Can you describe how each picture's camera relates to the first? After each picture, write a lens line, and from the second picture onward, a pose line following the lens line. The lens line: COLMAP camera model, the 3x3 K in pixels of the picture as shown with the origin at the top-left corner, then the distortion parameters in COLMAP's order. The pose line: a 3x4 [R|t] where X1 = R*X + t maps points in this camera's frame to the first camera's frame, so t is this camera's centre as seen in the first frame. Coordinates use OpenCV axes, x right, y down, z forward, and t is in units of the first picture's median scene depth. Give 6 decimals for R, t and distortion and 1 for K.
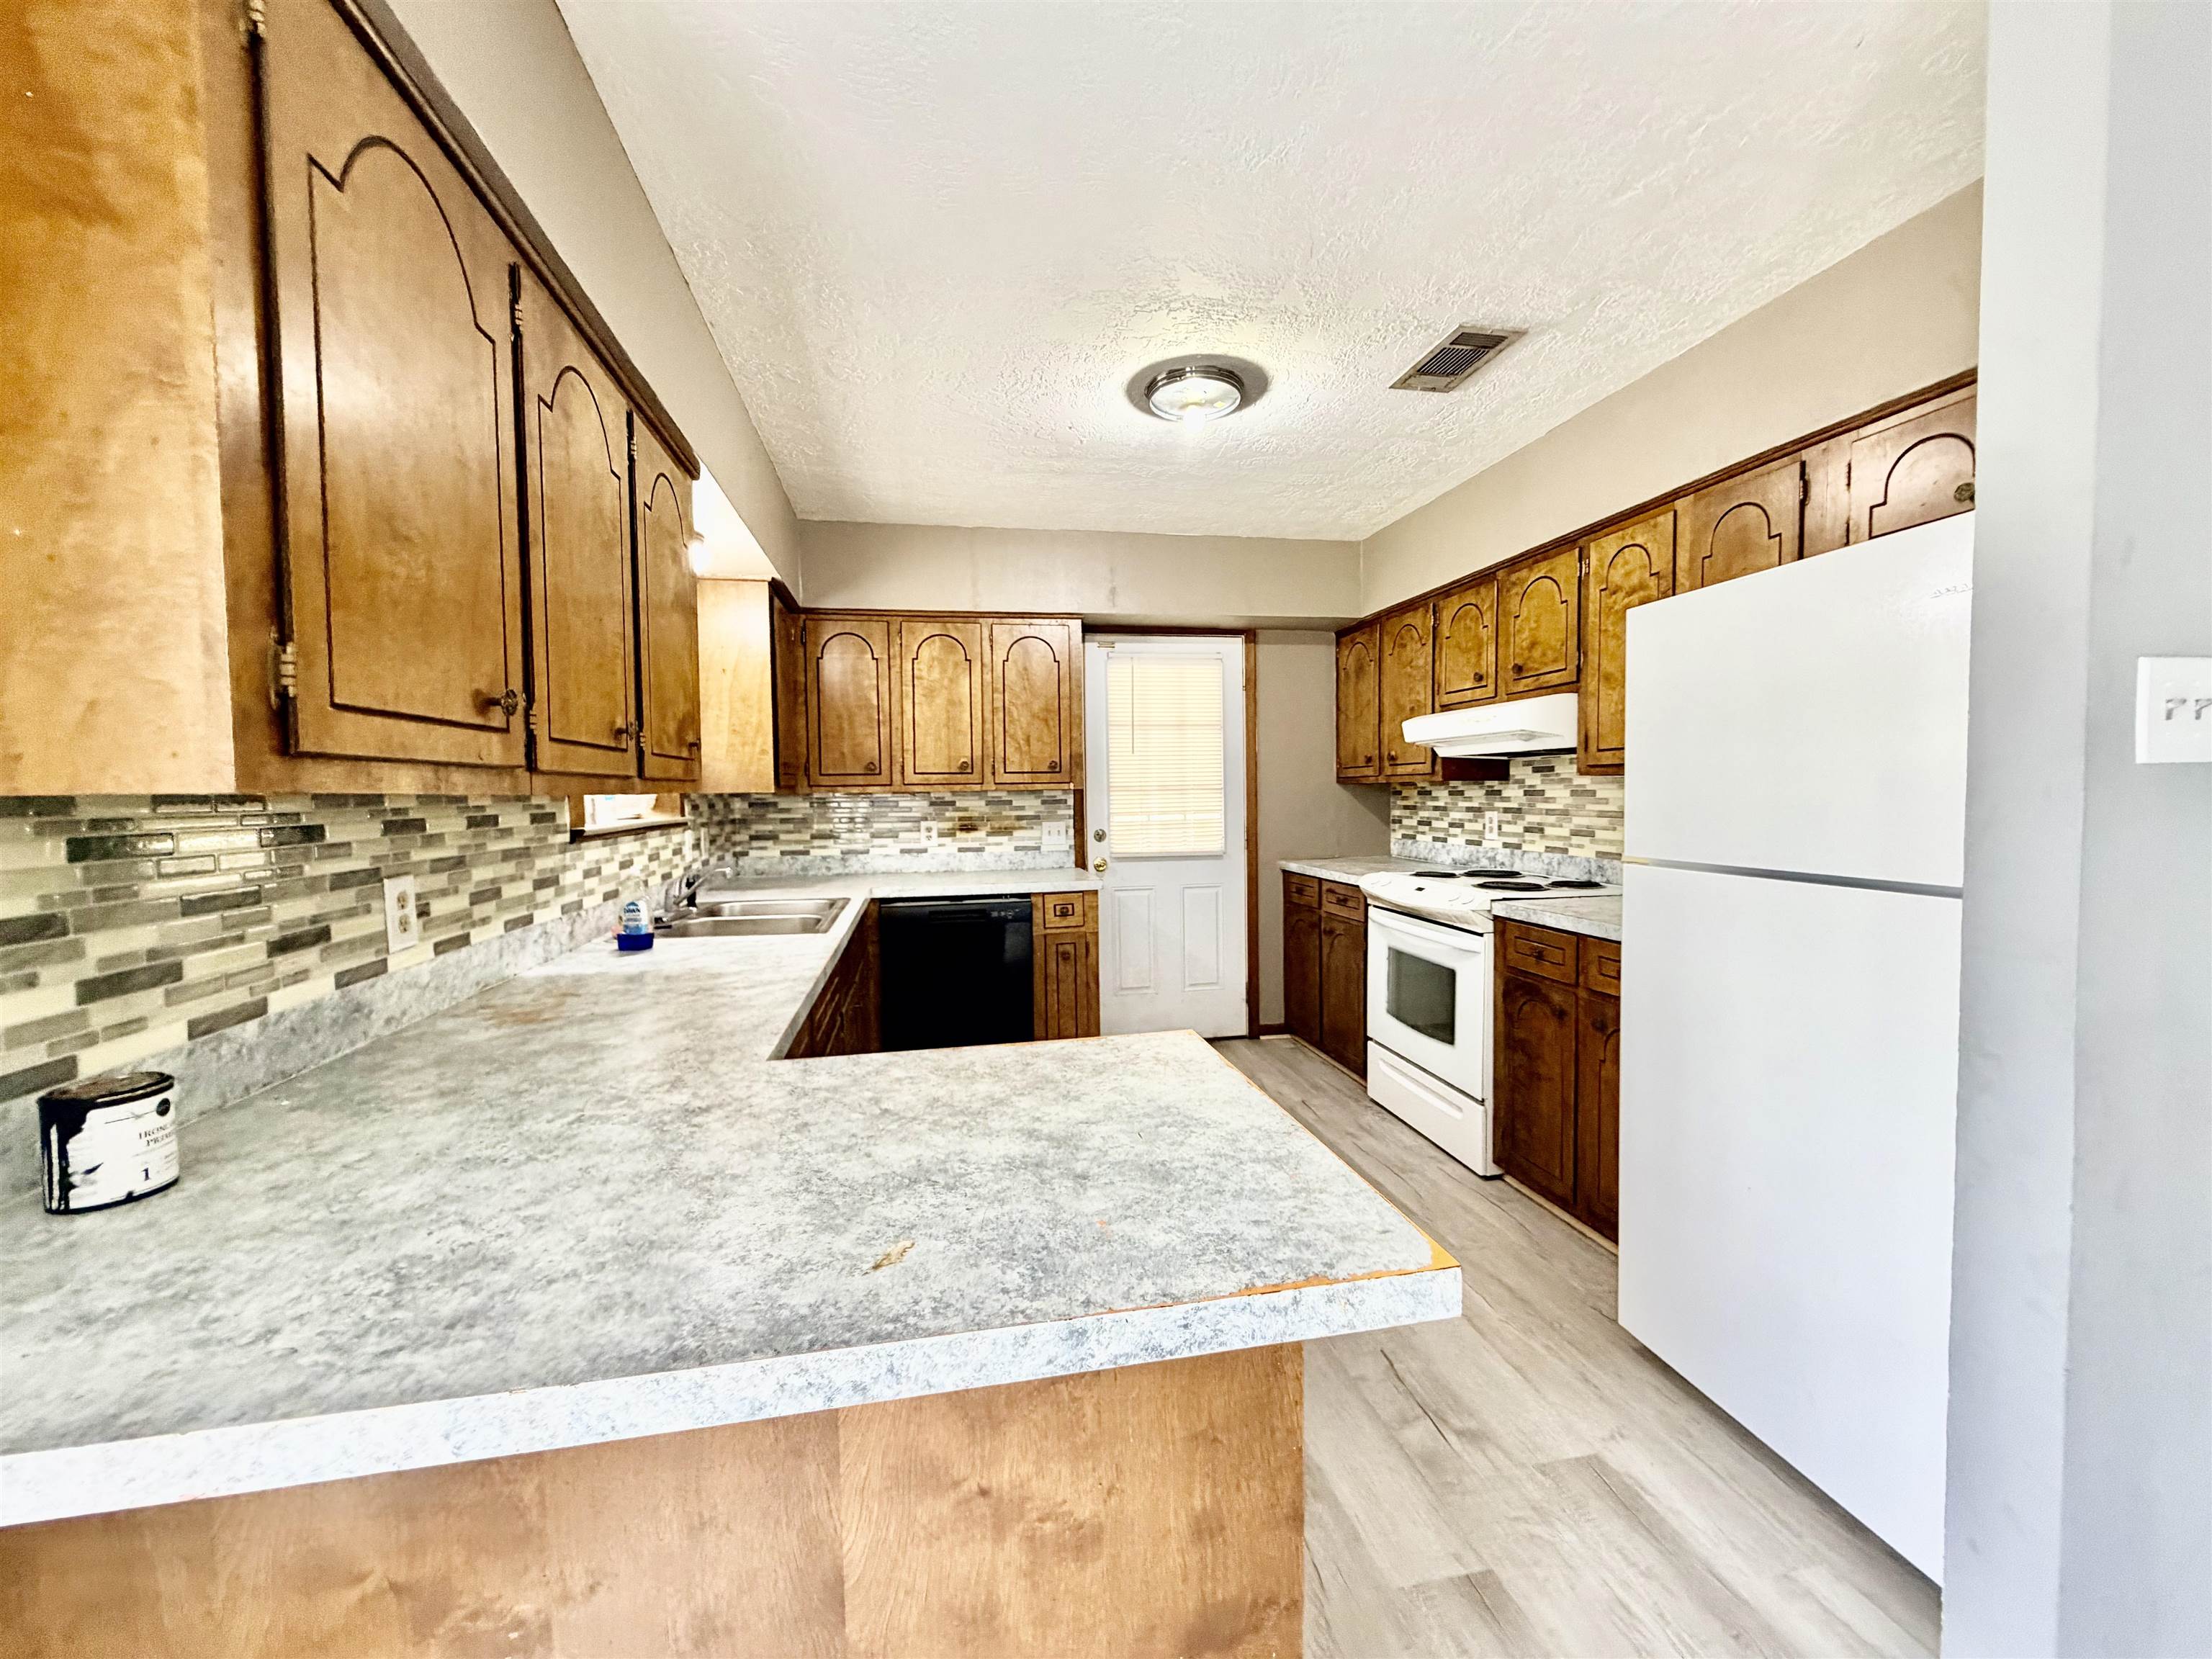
lens RADIAL K [[882.3, 0, 1100.2], [0, 882.3, 830.8], [0, 0, 1]] dist [-0.001110, 0.000318]
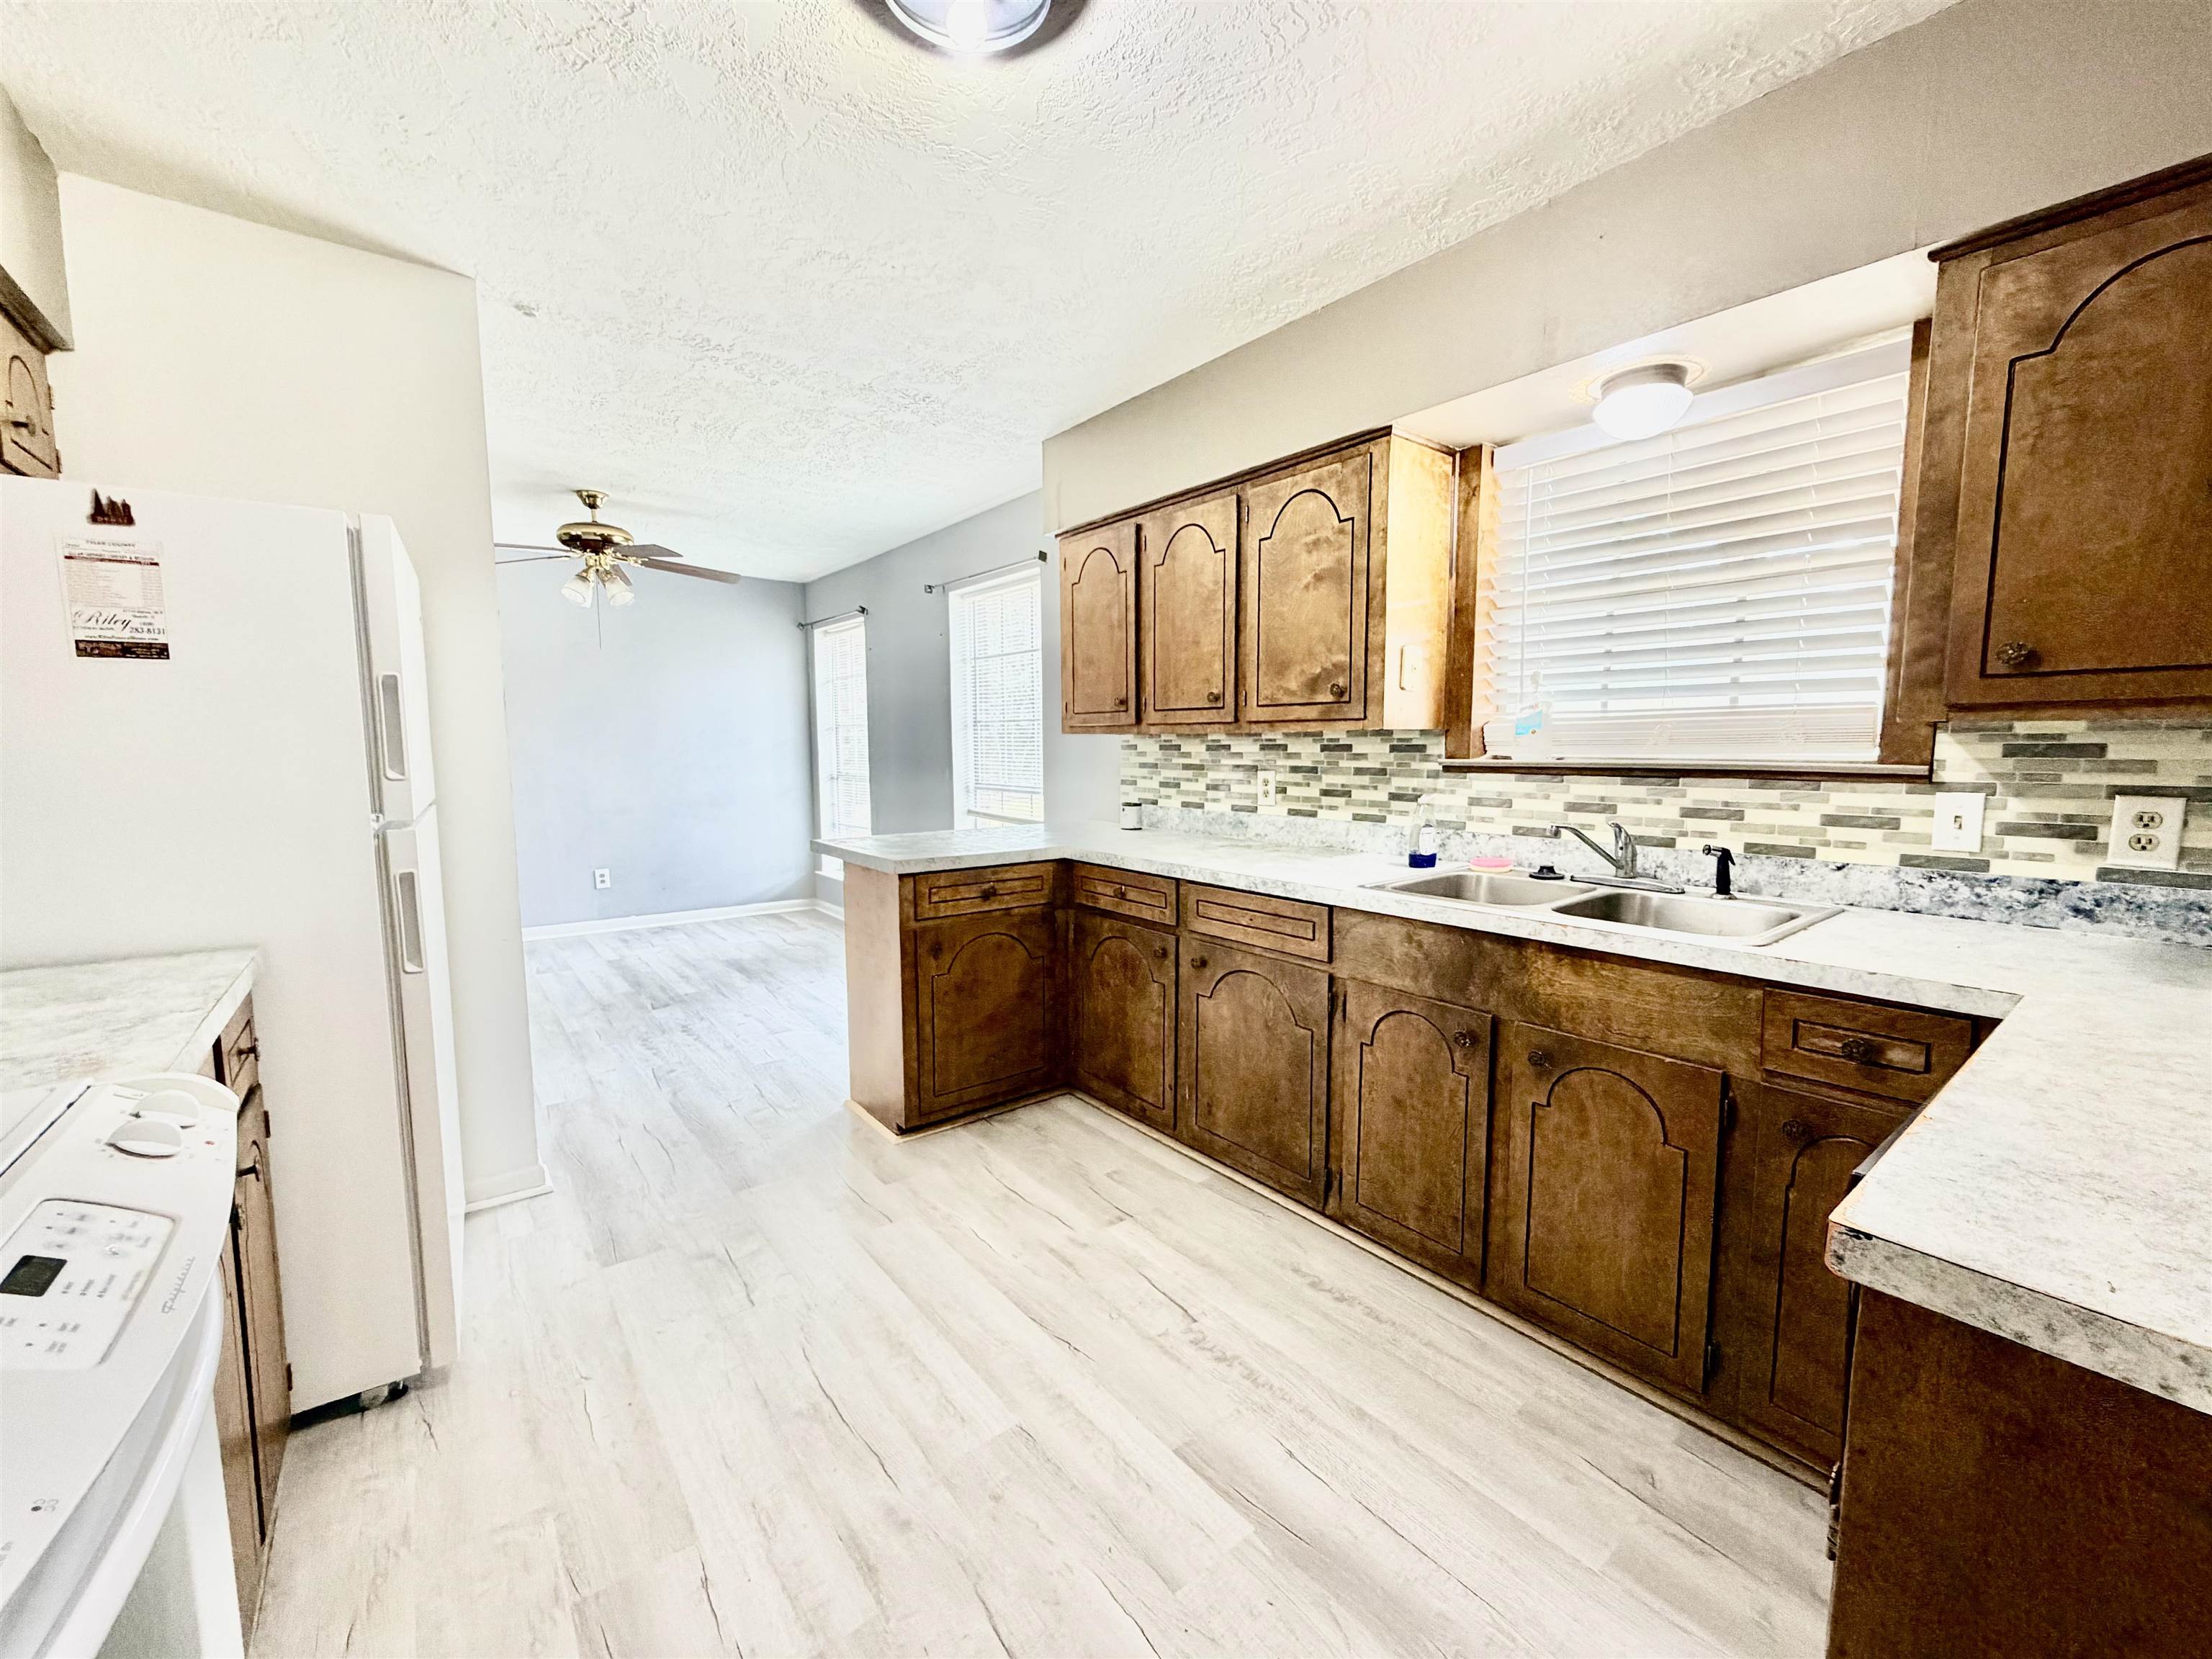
lens RADIAL K [[882.3, 0, 1098.8], [0, 882.3, 824.5], [0, 0, 1]] dist [-0.001110, 0.000318]
pose [[-0.893309, 0.061862, -0.445165, 0.416695], [-0.002564, 0.989765, 0.142687, -0.098008], [0.449436, 0.128605, -0.884007, 2.165039]]
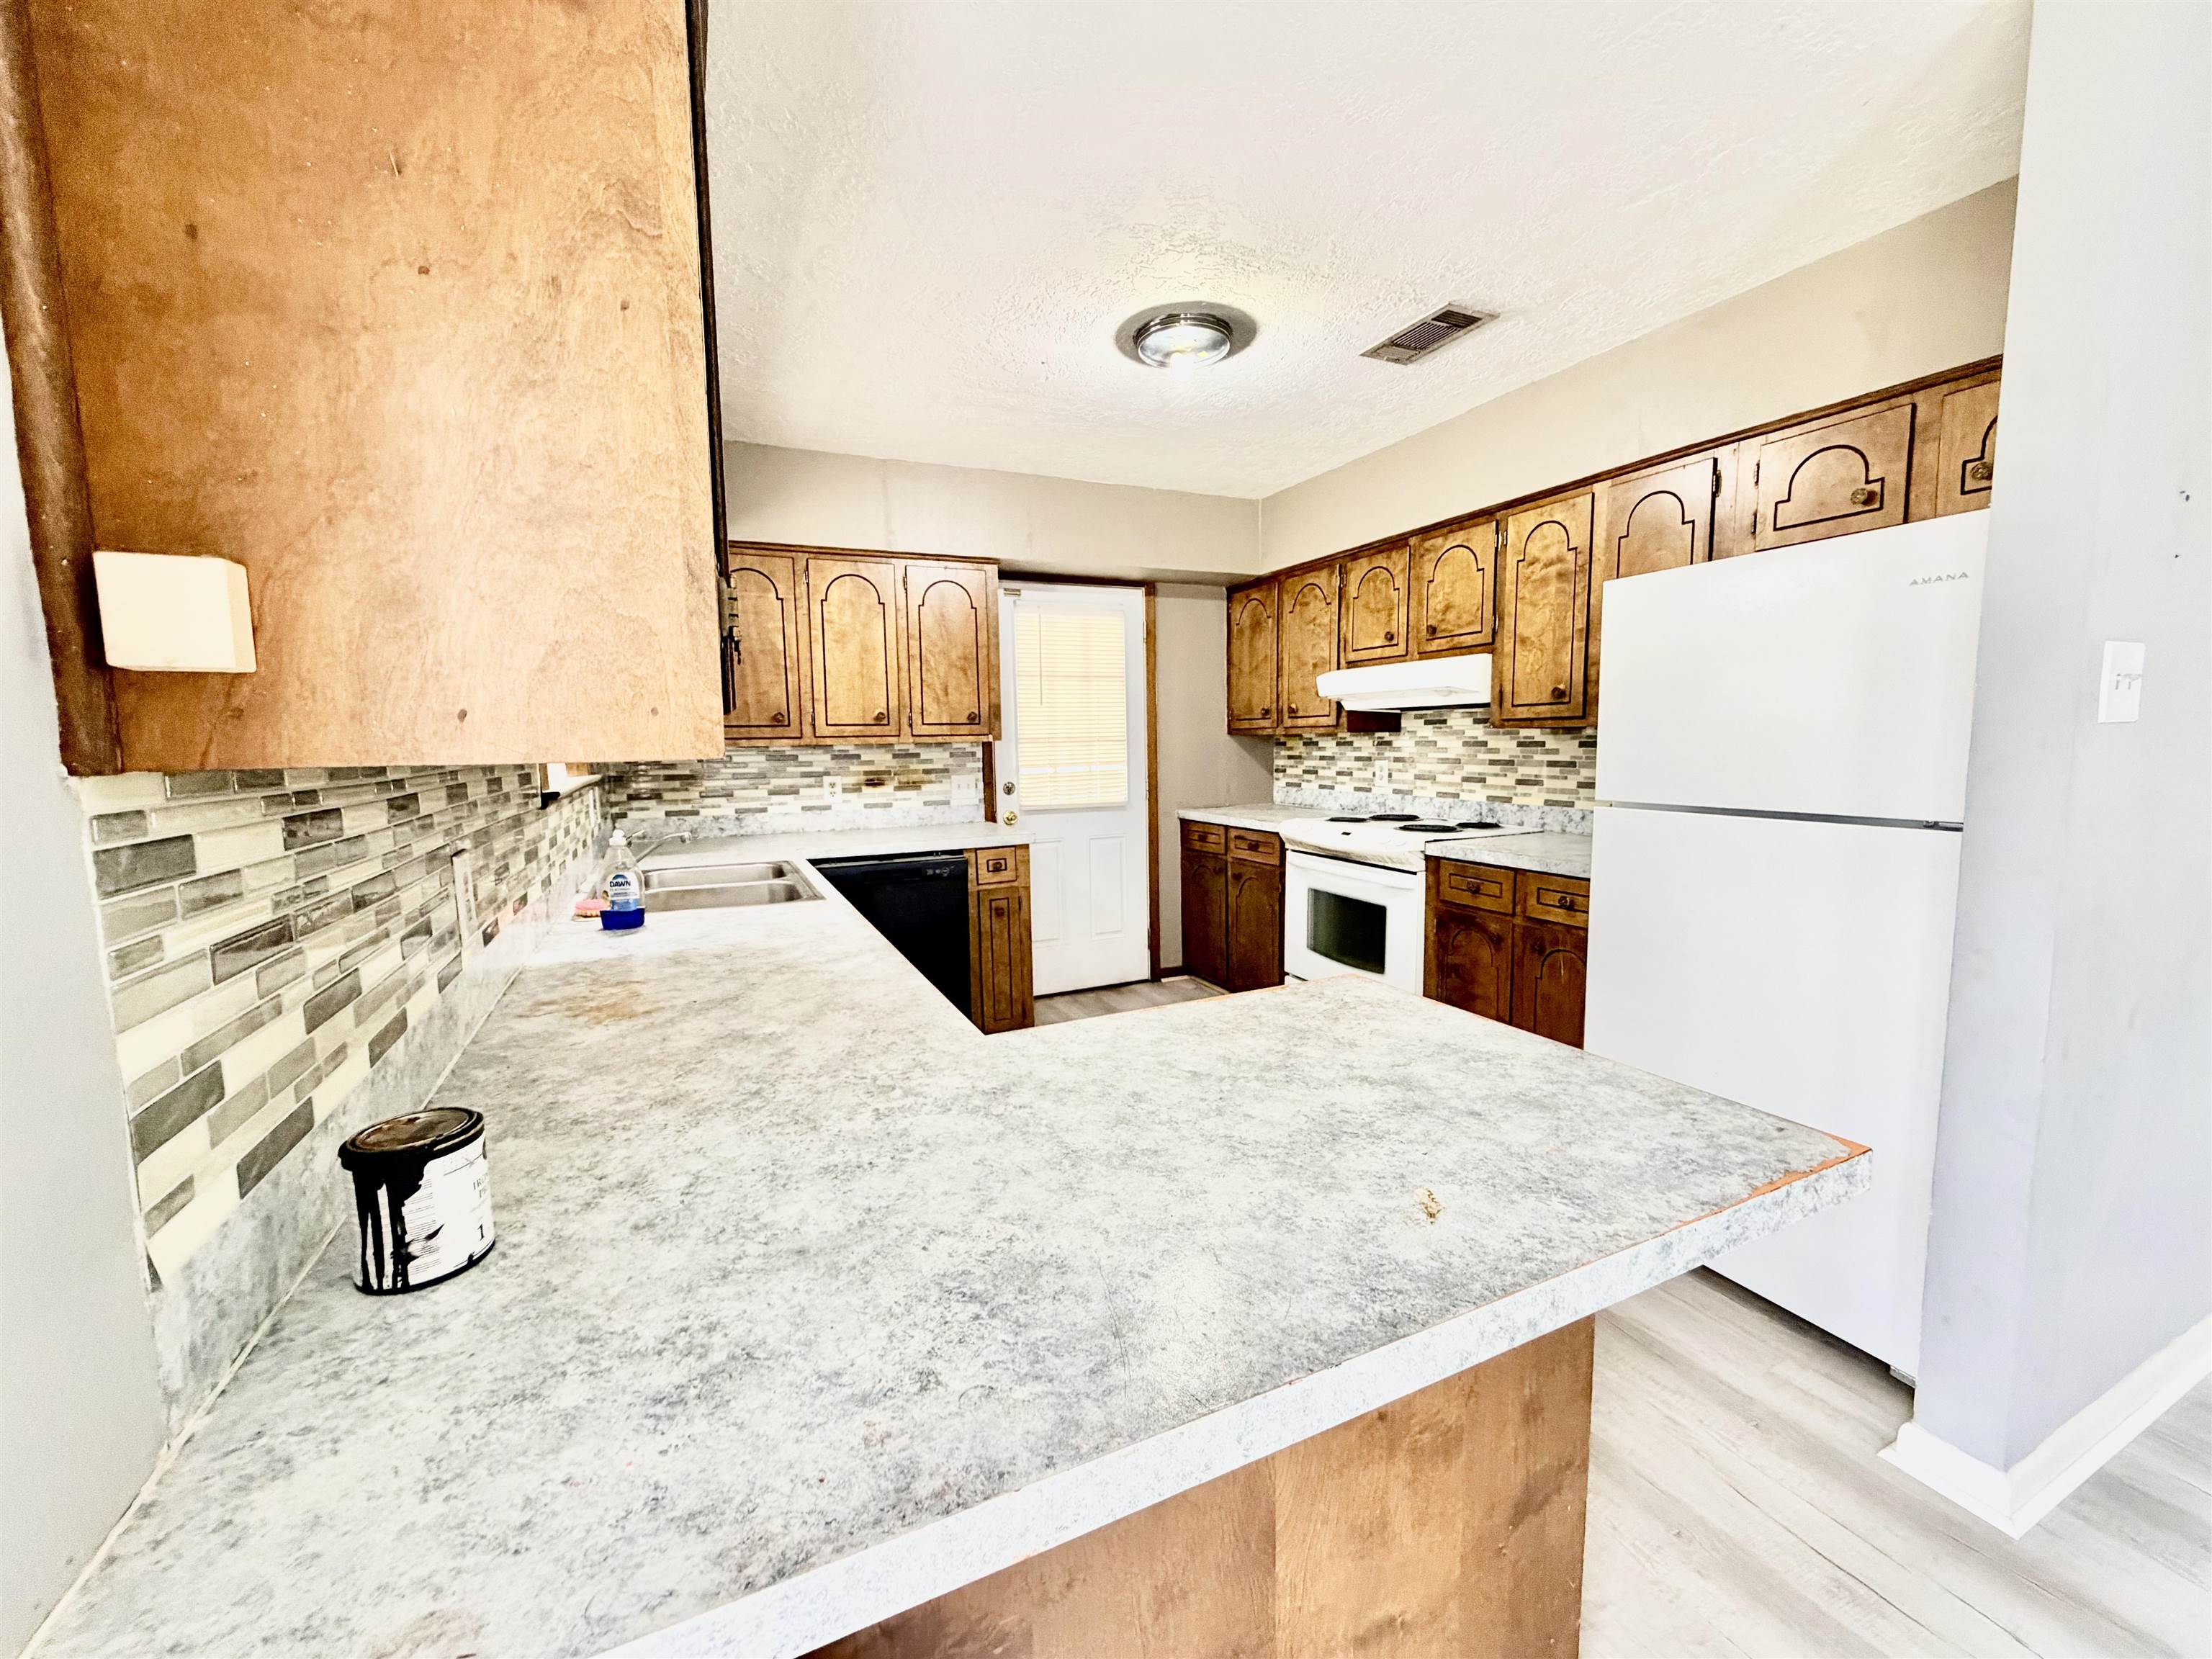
lens RADIAL K [[882.3, 0, 1098.3], [0, 882.3, 831.8], [0, 0, 1]] dist [-0.001110, 0.000318]
pose [[0.970373, -0.028088, 0.239974, -0.329819], [0.014280, 0.998151, 0.059087, -0.007274], [-0.241189, -0.053910, 0.968980, 0.045973]]
